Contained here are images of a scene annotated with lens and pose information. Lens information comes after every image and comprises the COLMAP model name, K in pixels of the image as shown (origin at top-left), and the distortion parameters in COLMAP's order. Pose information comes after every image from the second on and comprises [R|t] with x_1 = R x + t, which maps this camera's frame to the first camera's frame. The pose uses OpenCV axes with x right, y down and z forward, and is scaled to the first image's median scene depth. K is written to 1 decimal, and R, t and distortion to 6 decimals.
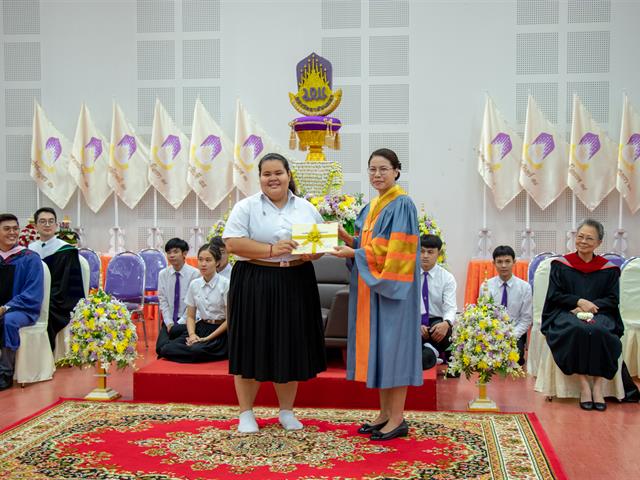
lens RADIAL K [[1012.0, 0, 320.0], [0, 1012.0, 240.0], [0, 0, 1]] dist [0.090343, 0.078986]
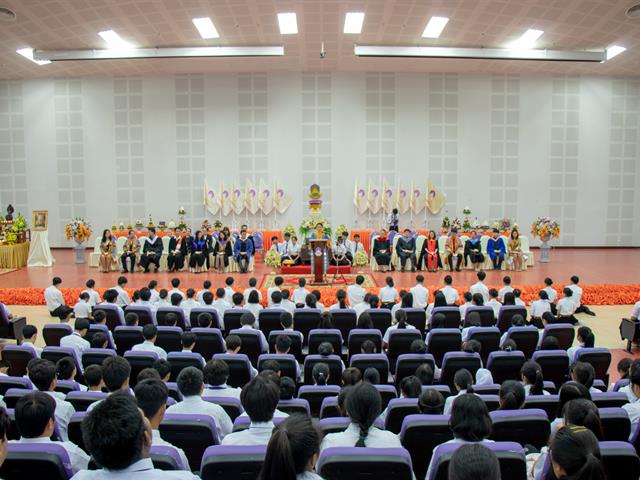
lens RADIAL K [[1012.0, 0, 320.0], [0, 1012.0, 240.0], [0, 0, 1]] dist [0.090343, 0.078986]
pose [[0.987784, -0.025259, 0.153766, -0.429123], [0.009889, 0.994947, 0.099915, -0.263165], [-0.155513, -0.097174, 0.983043, -2.053130]]
